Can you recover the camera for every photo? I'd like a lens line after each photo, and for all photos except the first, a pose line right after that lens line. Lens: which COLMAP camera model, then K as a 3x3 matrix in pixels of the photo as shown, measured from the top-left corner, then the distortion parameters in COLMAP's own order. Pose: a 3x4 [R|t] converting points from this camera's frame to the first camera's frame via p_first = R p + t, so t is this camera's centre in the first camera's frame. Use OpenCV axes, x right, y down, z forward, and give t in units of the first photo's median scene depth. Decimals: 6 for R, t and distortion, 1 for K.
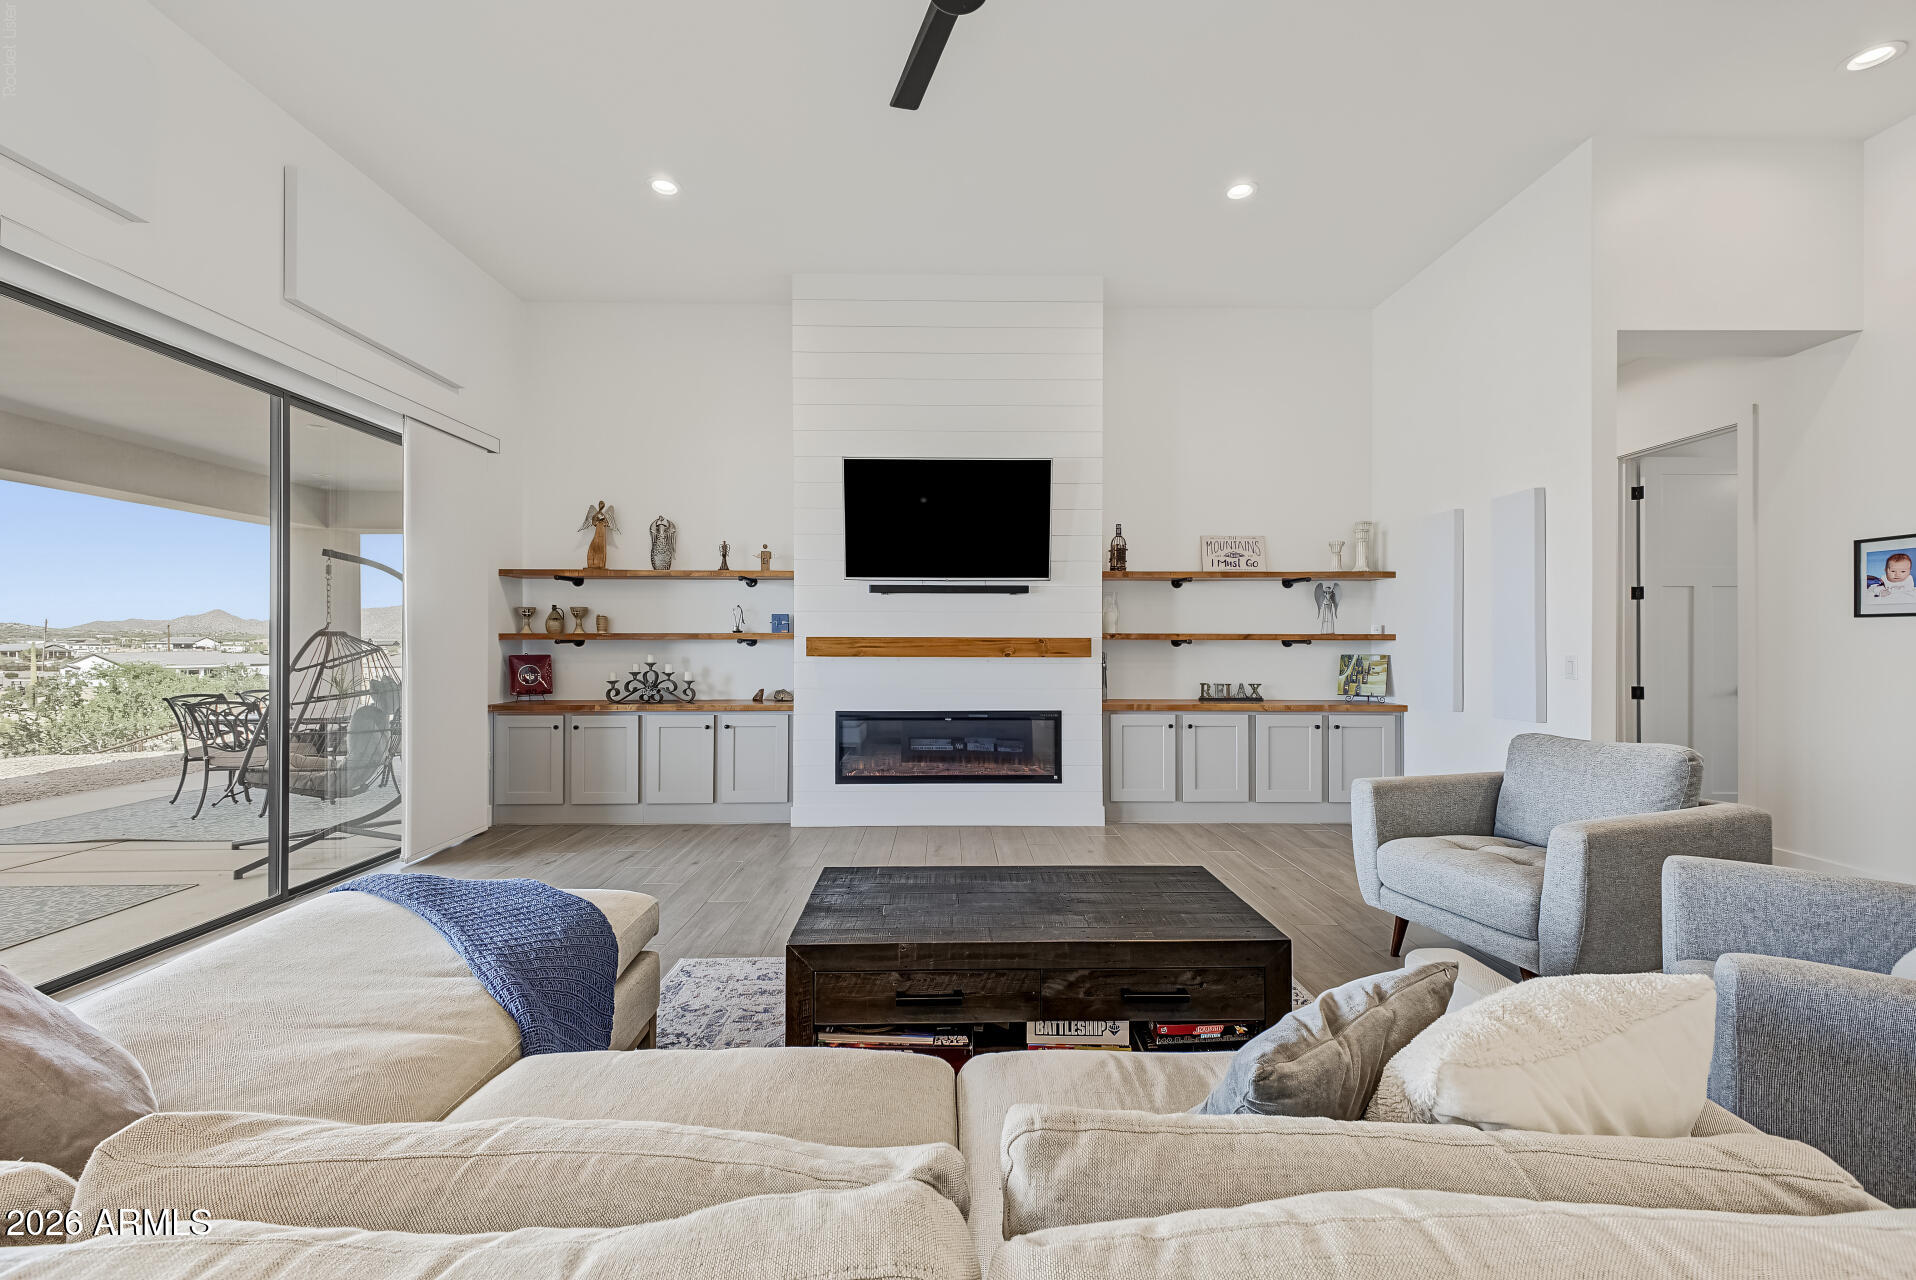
lens RADIAL K [[759.6, 0, 955.3], [0, 759.6, 641.3], [0, 0, 1]] dist [0.009255, -0.000603]
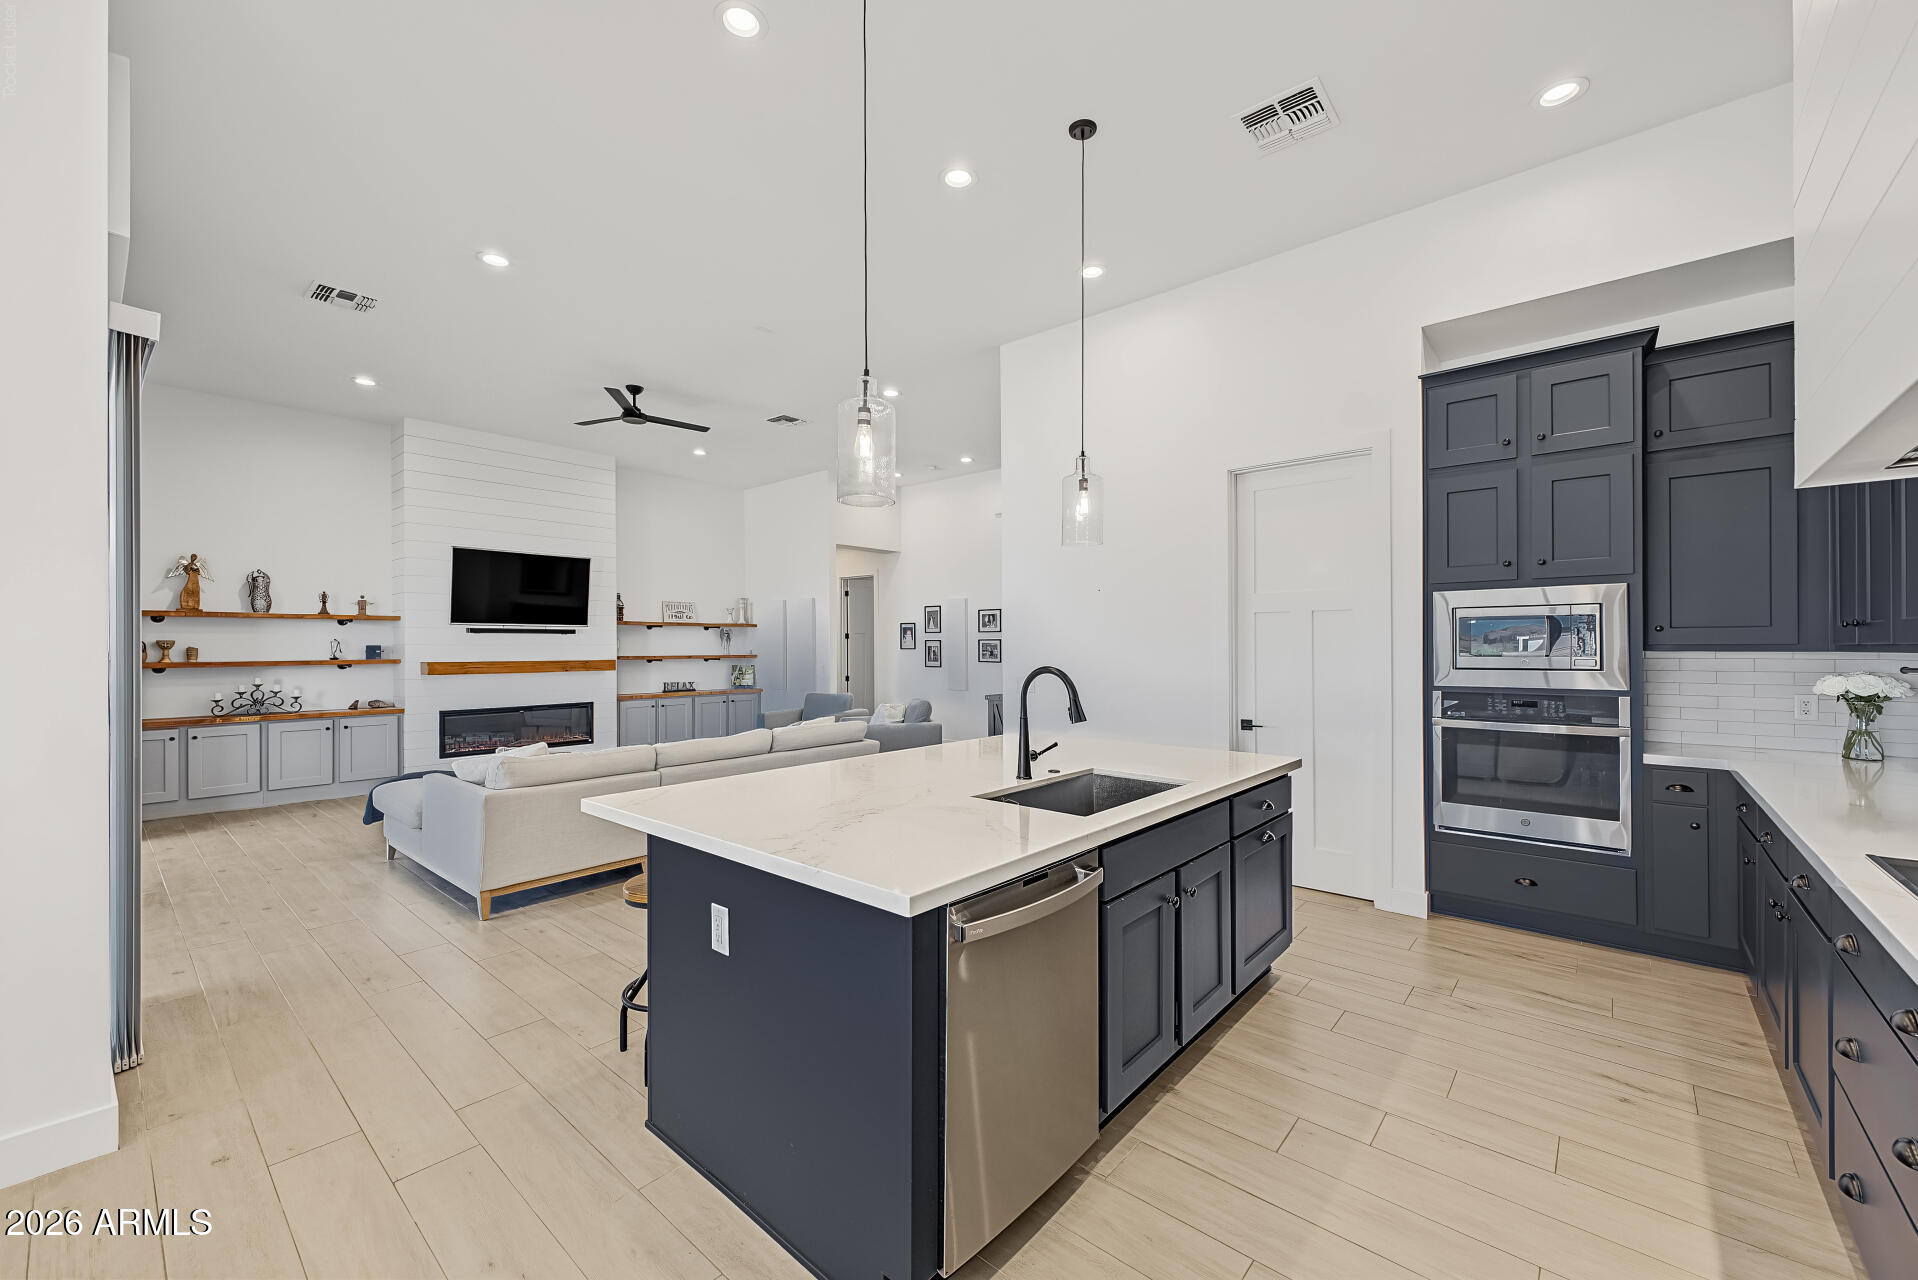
lens RADIAL K [[760.4, 0, 955.3], [0, 760.4, 645.4], [0, 0, 1]] dist [0.009255, -0.000603]
pose [[0.669847, -0.004163, 0.742488, -0.570641], [0.009512, 0.999950, -0.002974, -0.022854], [-0.742438, 0.009054, 0.669853, -0.746979]]
